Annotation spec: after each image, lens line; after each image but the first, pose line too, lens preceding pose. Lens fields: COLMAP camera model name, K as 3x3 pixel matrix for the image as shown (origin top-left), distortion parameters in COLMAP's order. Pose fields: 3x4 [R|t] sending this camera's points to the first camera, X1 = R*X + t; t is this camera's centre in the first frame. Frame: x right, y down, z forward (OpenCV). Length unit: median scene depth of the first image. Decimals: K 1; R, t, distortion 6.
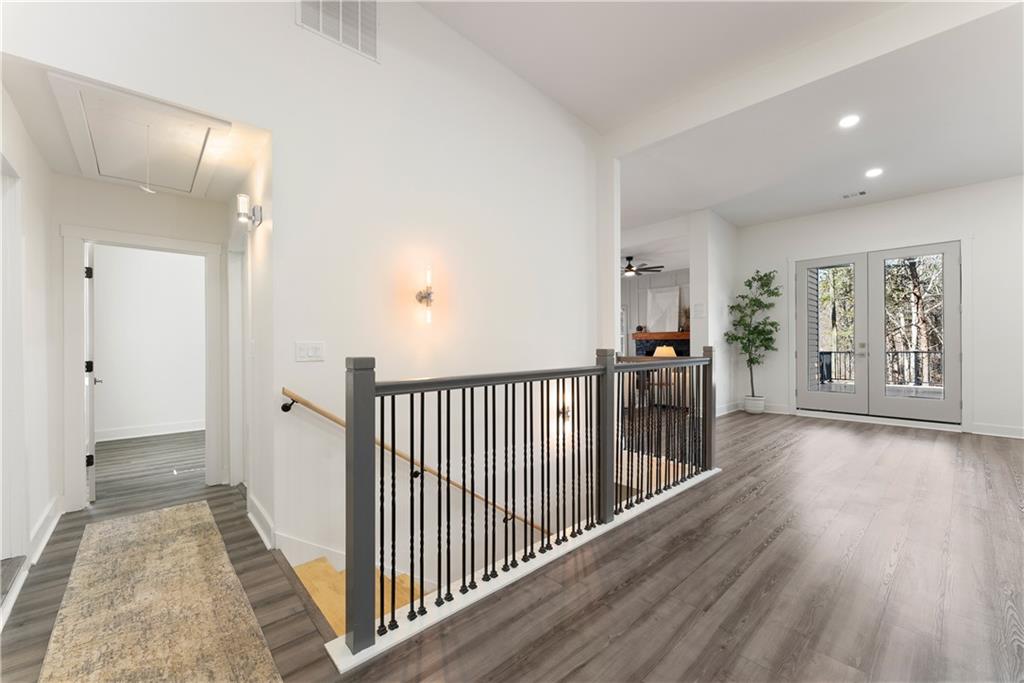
lens RADIAL K [[416.3, 0, 508.3], [0, 416.3, 347.4], [0, 0, 1]] dist [0.000955, -0.000028]
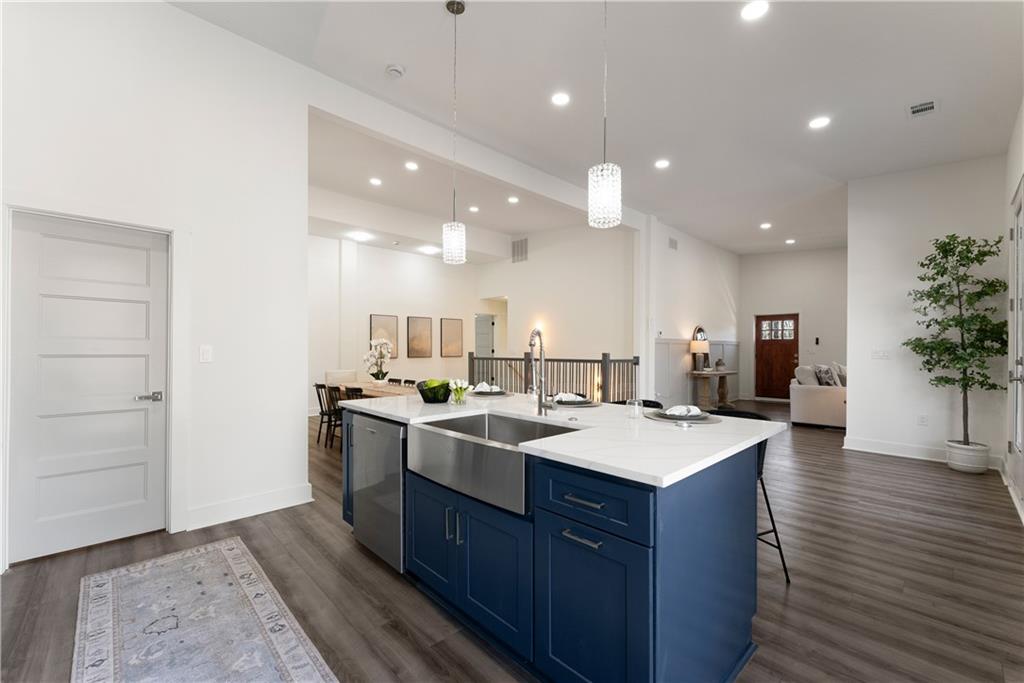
lens RADIAL K [[416.3, 0, 508.3], [0, 416.3, 347.4], [0, 0, 1]] dist [0.000955, -0.000028]
pose [[0.036127, 0.010783, -0.999289, 3.054730], [-0.006738, 0.999922, 0.010546, -0.056941], [0.999325, 0.006353, 0.036196, 0.783095]]
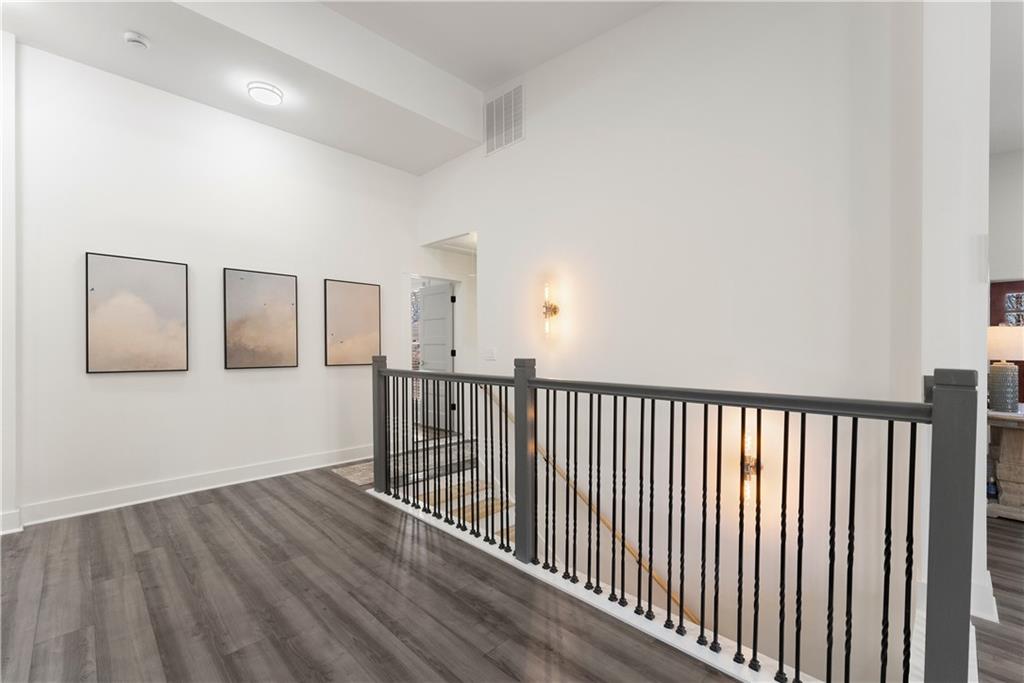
lens RADIAL K [[416.3, 0, 508.3], [0, 416.3, 347.4], [0, 0, 1]] dist [0.000955, -0.000028]
pose [[0.064320, 0.015329, -0.997812, 1.102345], [-0.007085, 0.999864, 0.014904, -0.032936], [0.997904, 0.006111, 0.064419, 0.924167]]
